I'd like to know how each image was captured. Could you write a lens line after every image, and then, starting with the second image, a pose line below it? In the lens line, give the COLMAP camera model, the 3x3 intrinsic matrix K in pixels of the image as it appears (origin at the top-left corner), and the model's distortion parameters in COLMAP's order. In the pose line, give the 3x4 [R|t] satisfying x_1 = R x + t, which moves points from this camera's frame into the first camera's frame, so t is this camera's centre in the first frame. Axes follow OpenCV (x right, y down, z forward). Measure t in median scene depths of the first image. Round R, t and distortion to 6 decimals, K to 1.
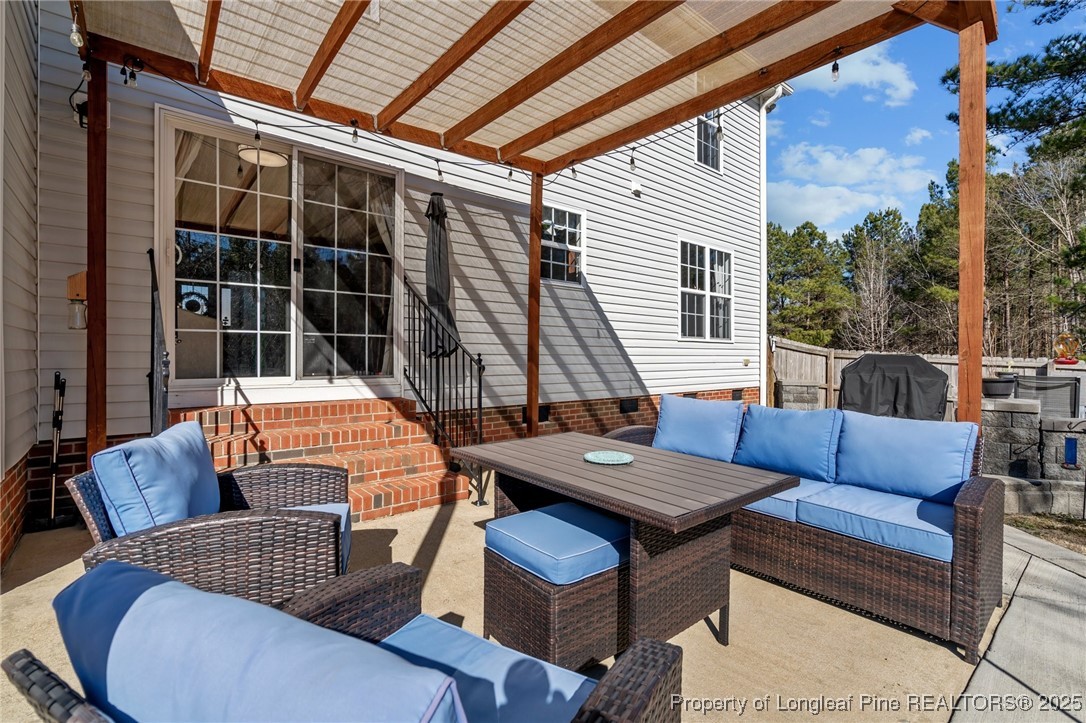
lens RADIAL K [[489.1, 0, 538.3], [0, 489.1, 357.5], [0, 0, 1]] dist [-0.003635, -0.000173]
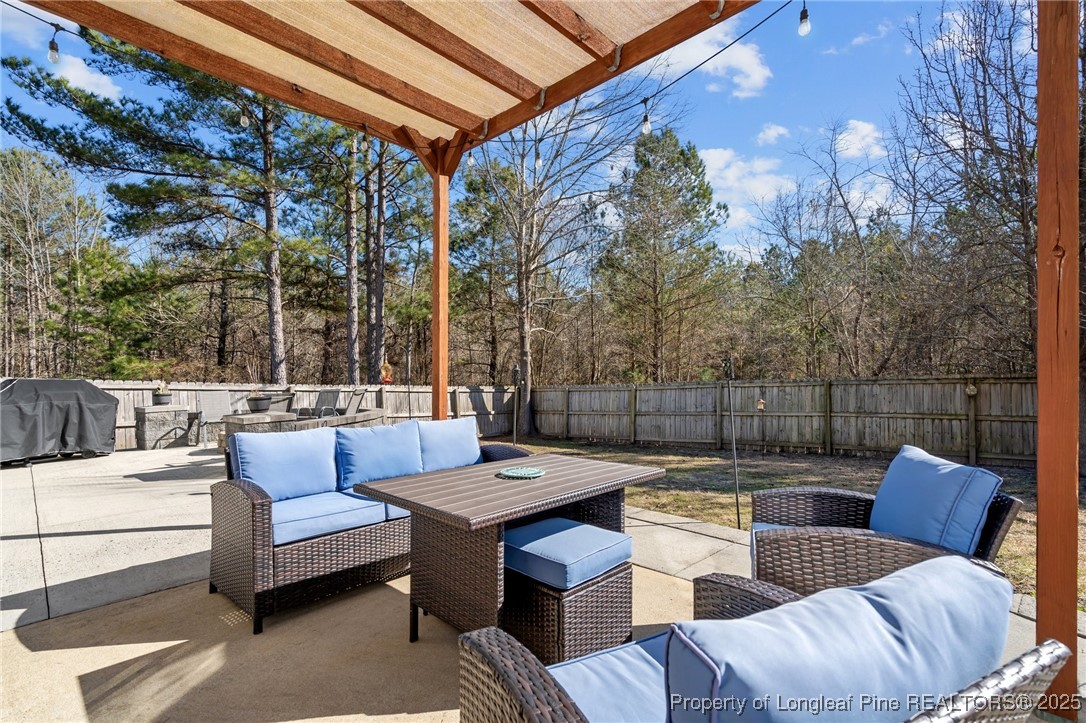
lens RADIAL K [[490.4, 0, 540.3], [0, 490.4, 369.2], [0, 0, 1]] dist [-0.001740, -0.000573]
pose [[-0.126983, 0.009166, 0.991863, -0.305002], [0.016026, 0.999846, -0.007188, -0.005340], [-0.991775, 0.014983, -0.127110, 0.352204]]
